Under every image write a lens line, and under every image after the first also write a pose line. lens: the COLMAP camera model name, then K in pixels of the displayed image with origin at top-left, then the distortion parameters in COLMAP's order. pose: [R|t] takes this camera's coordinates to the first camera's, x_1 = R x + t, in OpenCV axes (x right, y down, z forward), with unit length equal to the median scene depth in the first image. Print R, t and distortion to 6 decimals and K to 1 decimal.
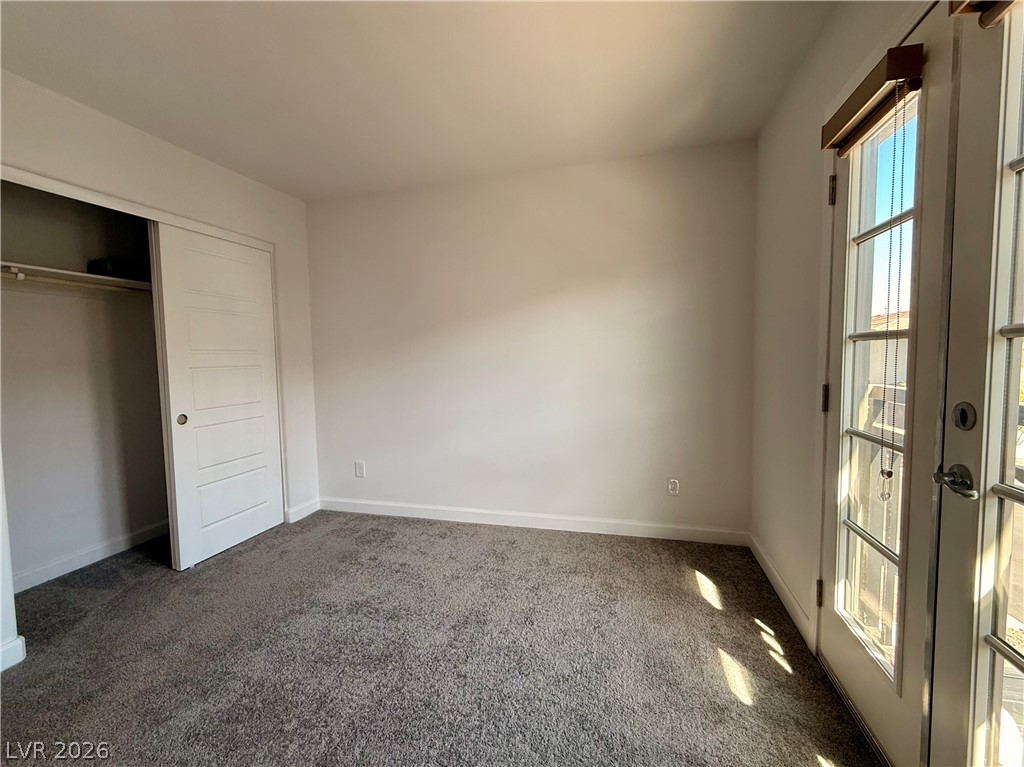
lens RADIAL K [[430.4, 0, 509.7], [0, 430.4, 380.7], [0, 0, 1]] dist [0.000240, -0.000009]
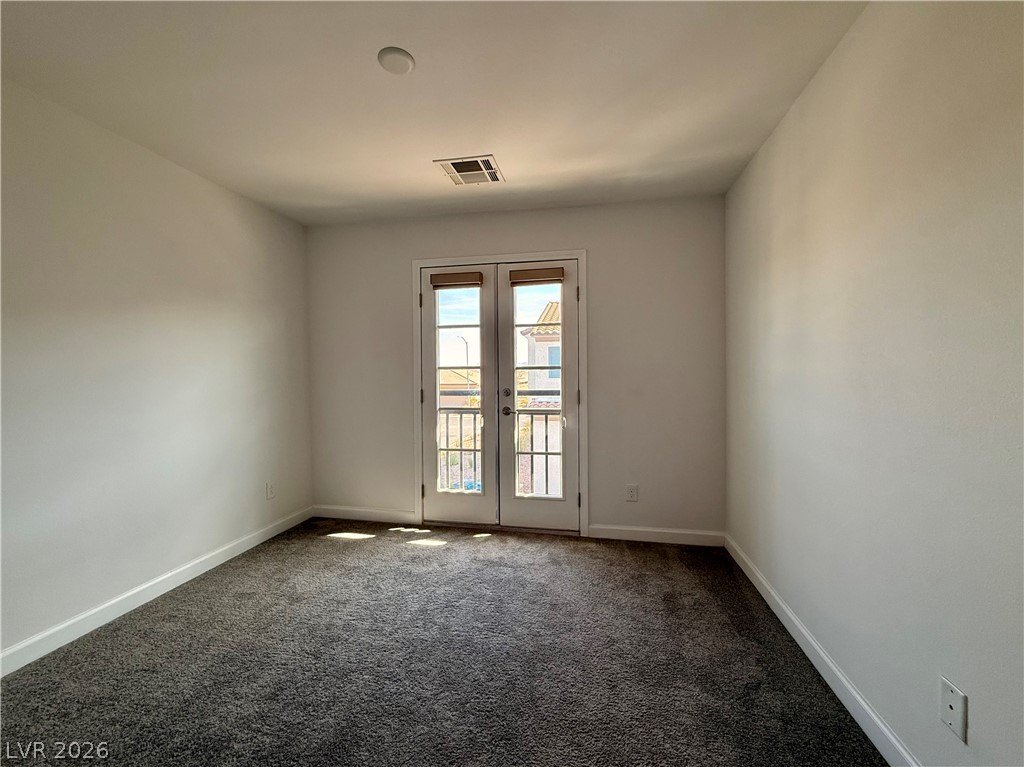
lens RADIAL K [[423.7, 0, 513.4], [0, 423.7, 382.2], [0, 0, 1]] dist [-0.001719, 0.003439]
pose [[-0.070602, -0.010848, 0.997446, -0.825209], [0.071434, 0.997319, 0.015903, -0.016923], [-0.994943, 0.072374, -0.069638, 0.421042]]
